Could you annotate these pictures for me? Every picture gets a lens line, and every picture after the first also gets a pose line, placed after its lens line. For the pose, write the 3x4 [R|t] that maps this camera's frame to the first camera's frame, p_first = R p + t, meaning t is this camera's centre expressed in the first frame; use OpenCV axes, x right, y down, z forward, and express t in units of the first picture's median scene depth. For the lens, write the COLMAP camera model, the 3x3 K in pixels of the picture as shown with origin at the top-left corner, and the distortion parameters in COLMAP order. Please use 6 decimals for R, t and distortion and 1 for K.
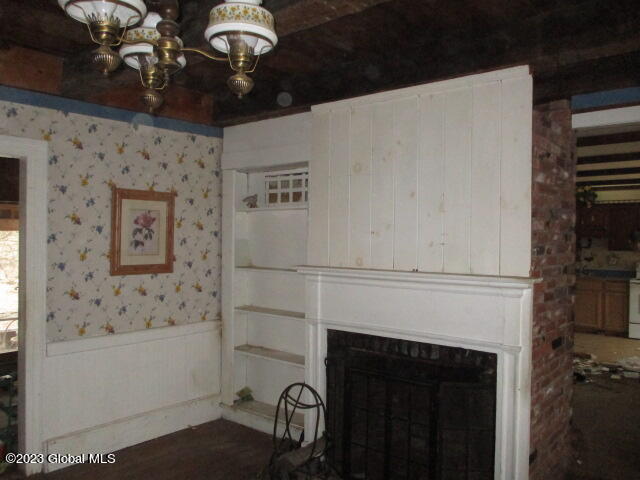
lens RADIAL K [[538.3, 0, 318.6], [0, 538.3, 239.0], [0, 0, 1]] dist [-0.022170, 0.008524]
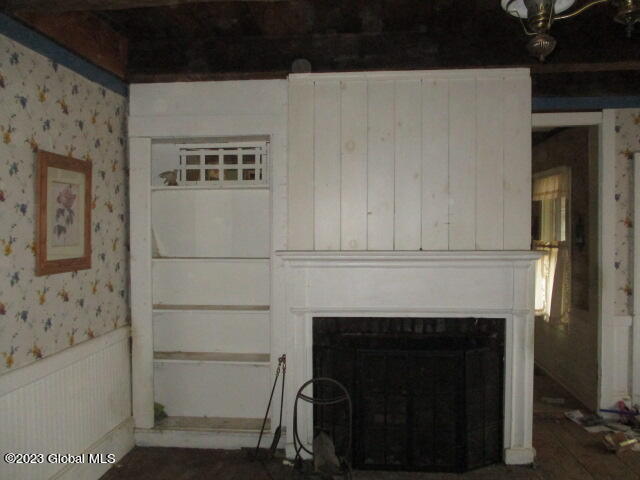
lens RADIAL K [[538.3, 0, 319.5], [0, 538.3, 239.2], [0, 0, 1]] dist [-0.022170, 0.008524]
pose [[0.819161, -0.025828, 0.572983, -0.457895], [0.015273, 0.999614, 0.023225, 0.009546], [-0.573361, -0.010274, 0.819238, 0.210610]]
